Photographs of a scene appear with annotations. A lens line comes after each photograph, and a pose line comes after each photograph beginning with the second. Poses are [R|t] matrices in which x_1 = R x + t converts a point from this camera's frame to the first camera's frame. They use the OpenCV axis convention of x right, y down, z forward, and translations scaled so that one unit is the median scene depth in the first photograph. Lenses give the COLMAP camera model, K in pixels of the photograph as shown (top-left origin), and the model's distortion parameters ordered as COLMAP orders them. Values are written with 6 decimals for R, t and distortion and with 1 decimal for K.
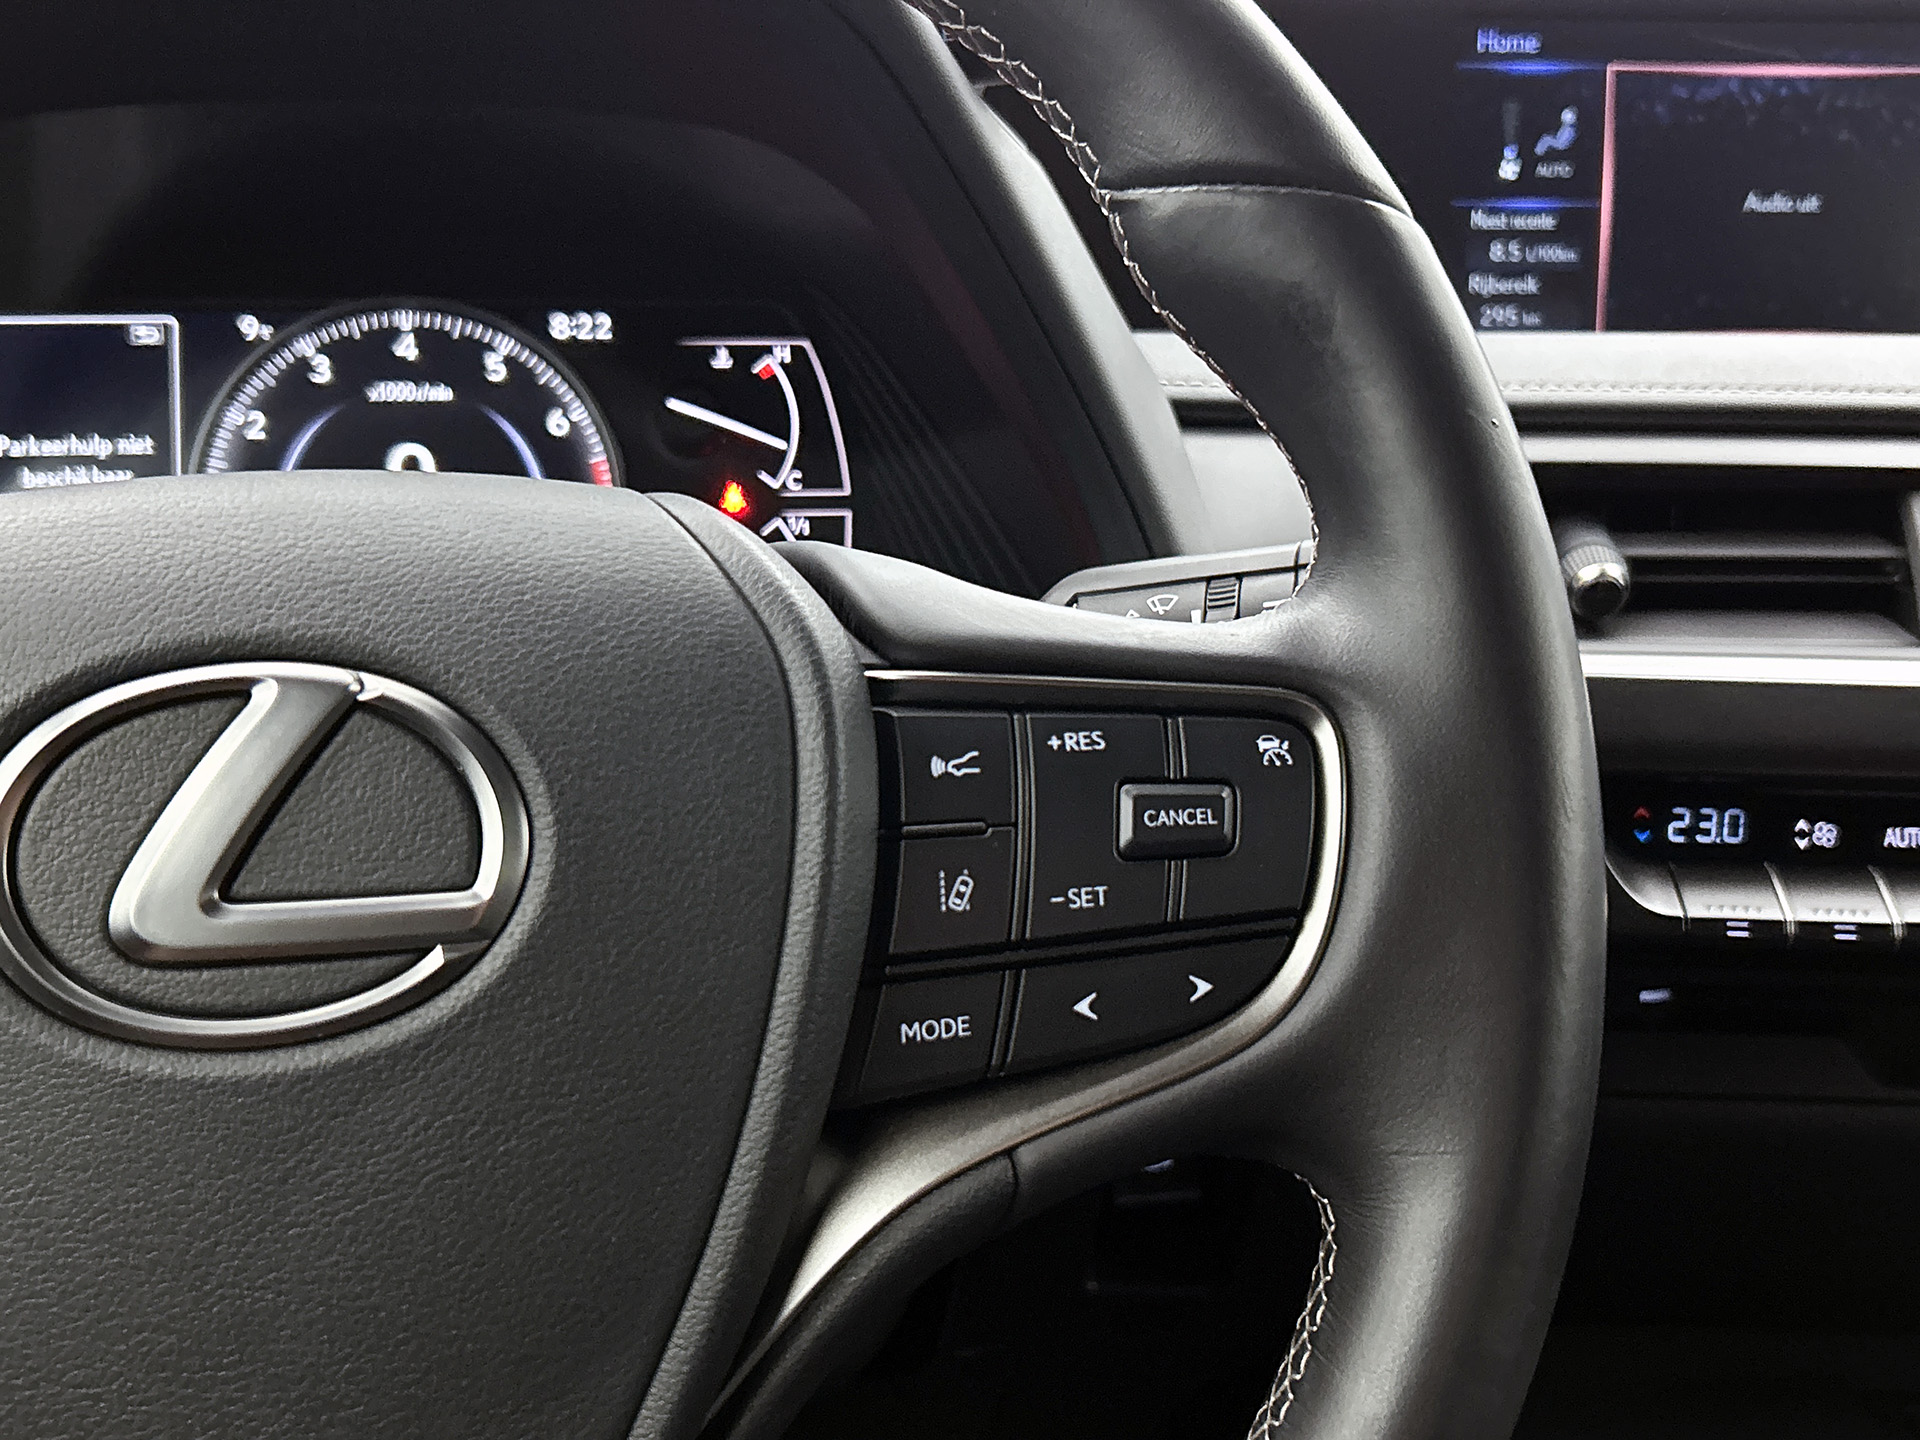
lens RADIAL K [[2048.7, 0, 961.6], [0, 2048.7, 755.0], [0, 0, 1]] dist [0.186153, -0.651368]
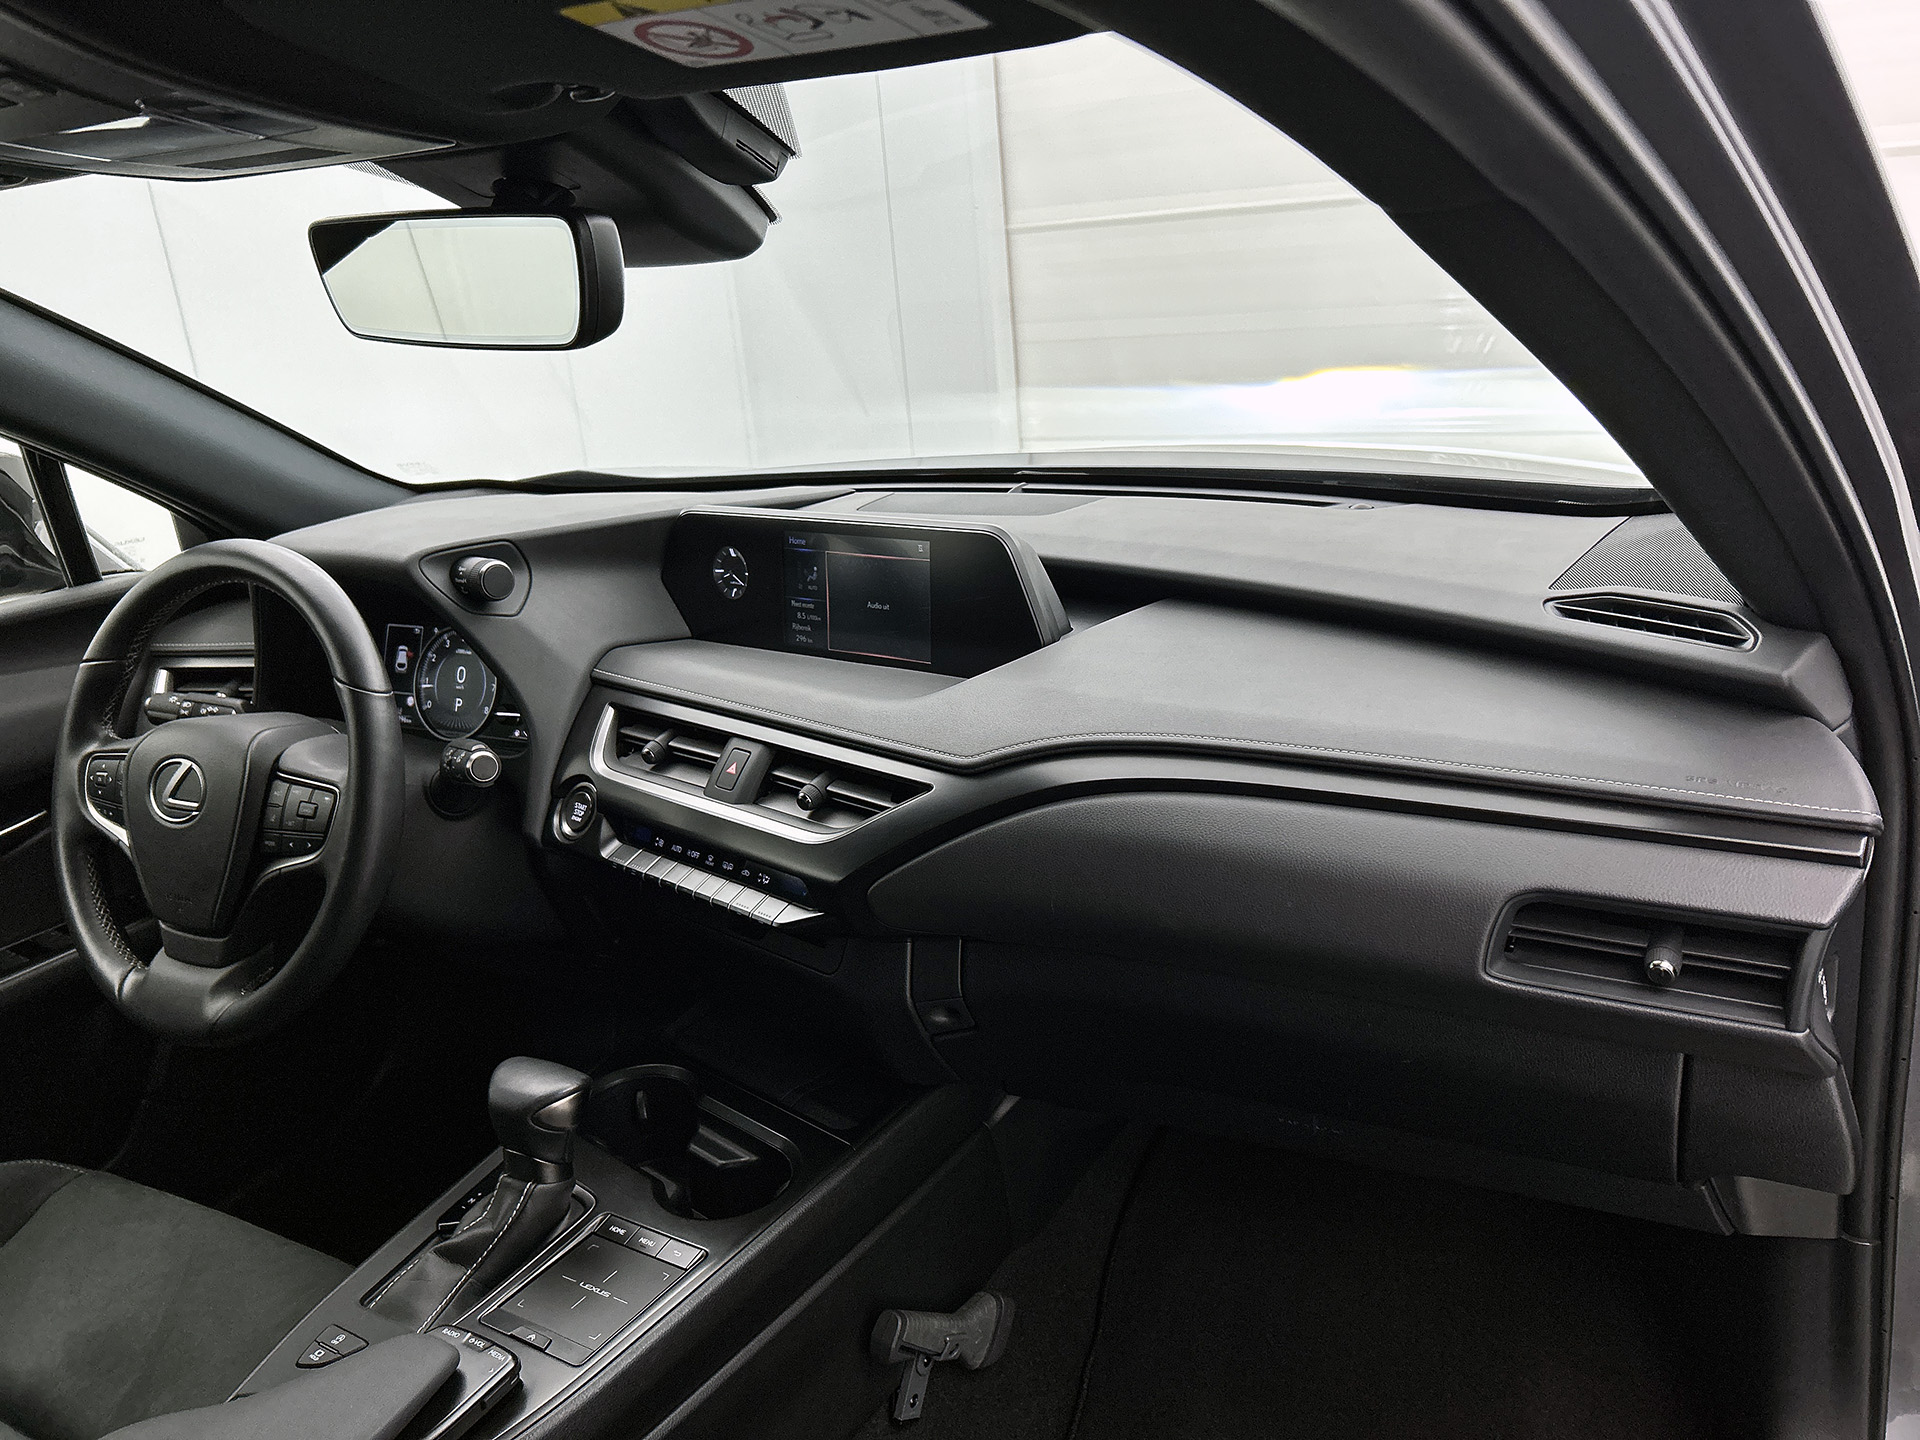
lens RADIAL K [[1446.9, 0, 960.0], [0, 1446.9, 720.0], [0, 0, 1]] dist [0.057439, -0.067726]
pose [[0.772903, 0.132430, -0.620551, 2.028054], [-0.089698, 0.990960, 0.099758, -0.393542], [0.628152, -0.021441, 0.777795, -0.441296]]
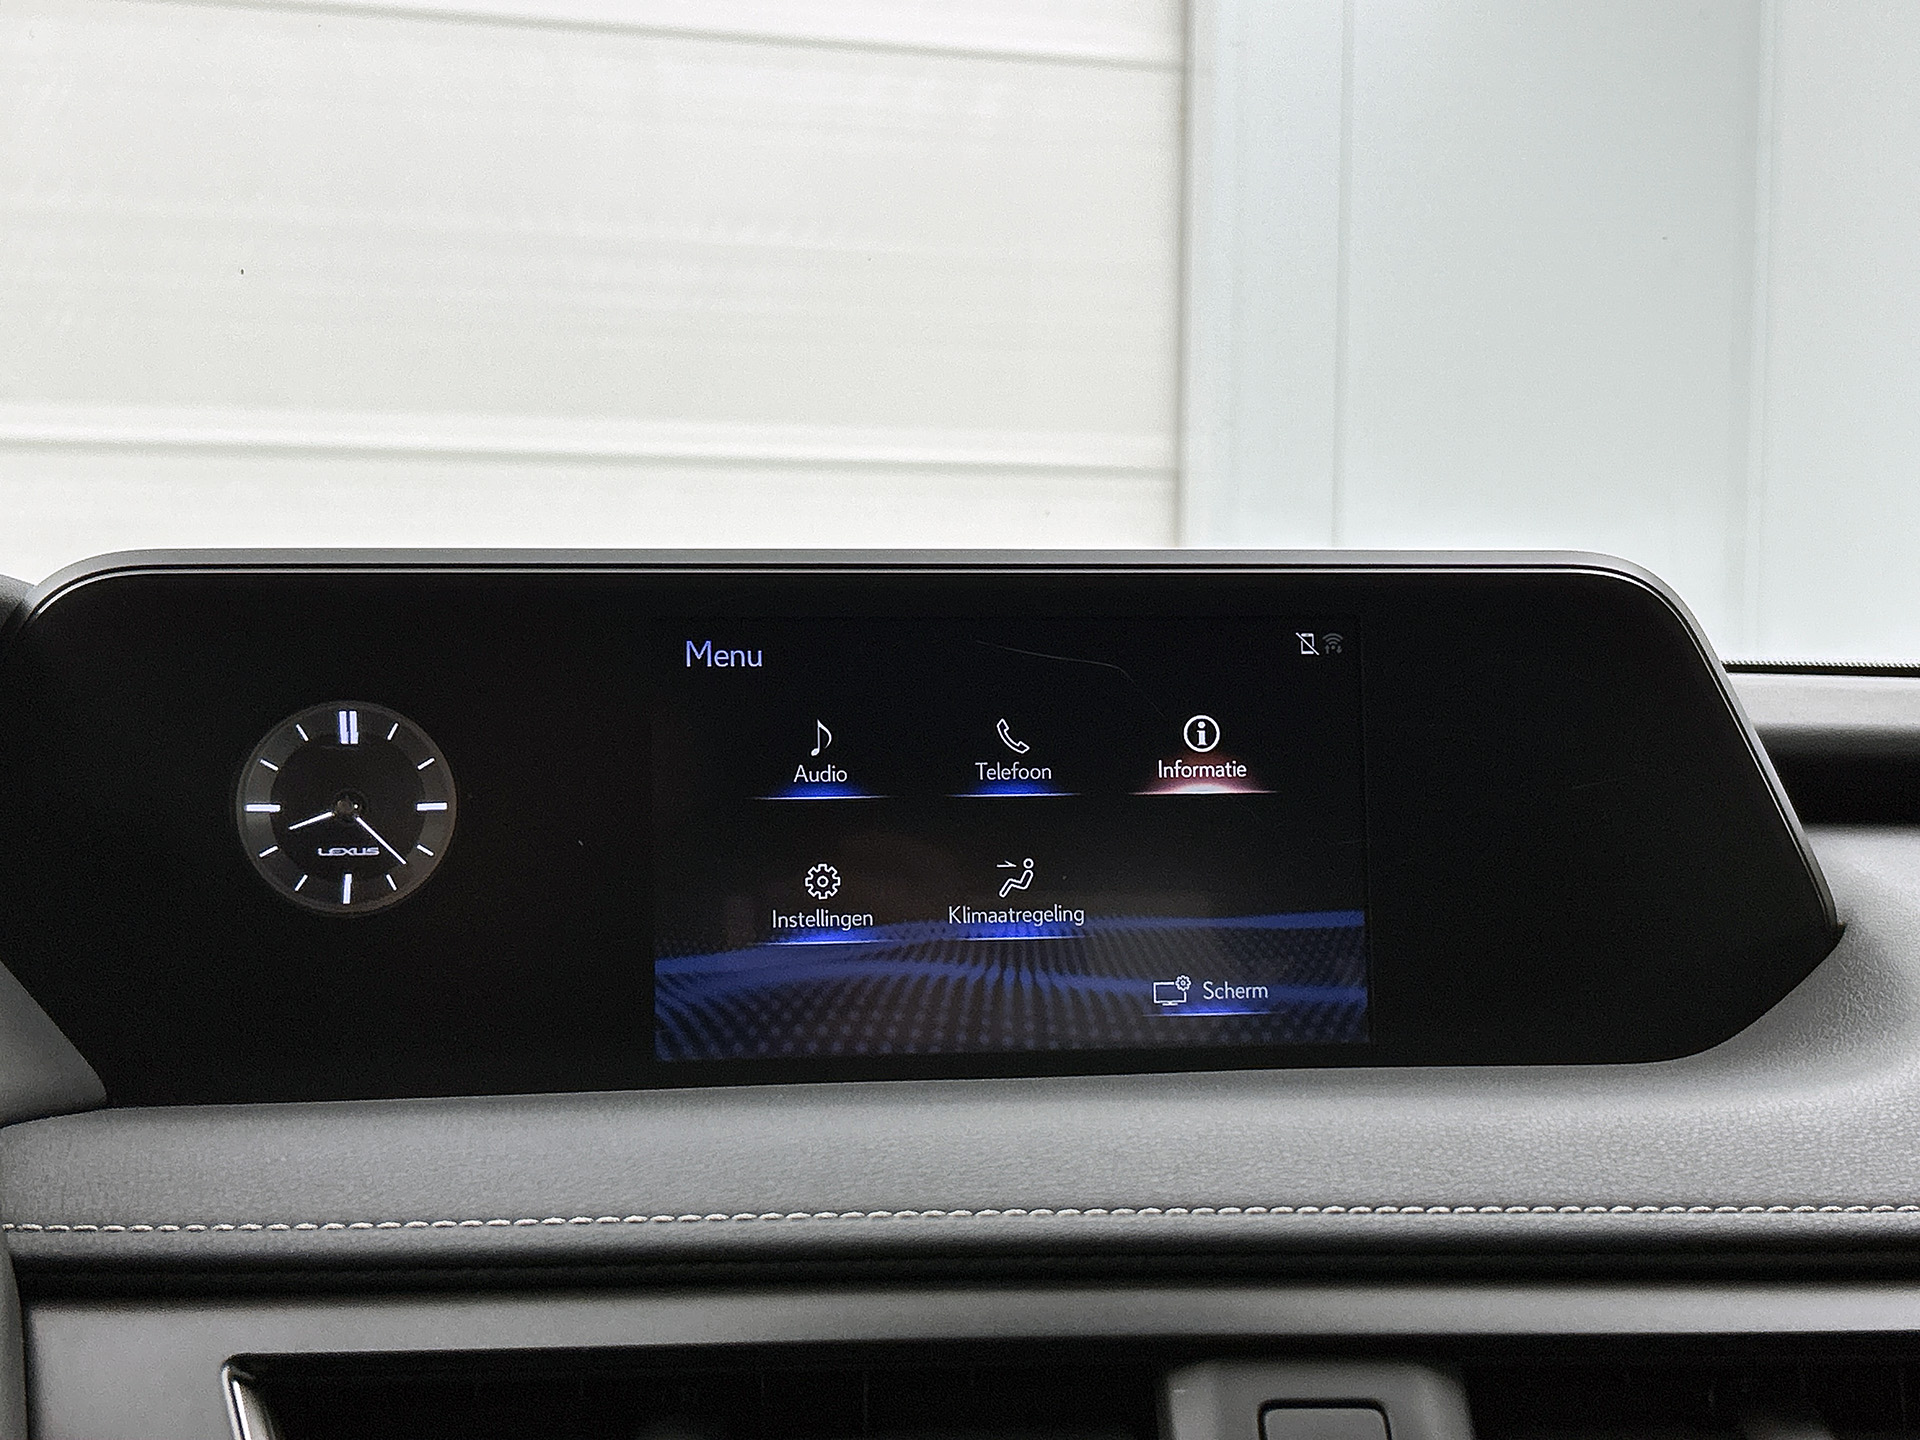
lens RADIAL K [[2472.3, 0, 969.5], [0, 2472.3, 716.5], [0, 0, 1]] dist [0.164895, -0.572522]
pose [[0.994136, -0.016678, 0.106839, 0.314861], [0.039986, 0.974699, -0.219914, -0.156983], [-0.100468, 0.222896, 0.969651, 0.185188]]
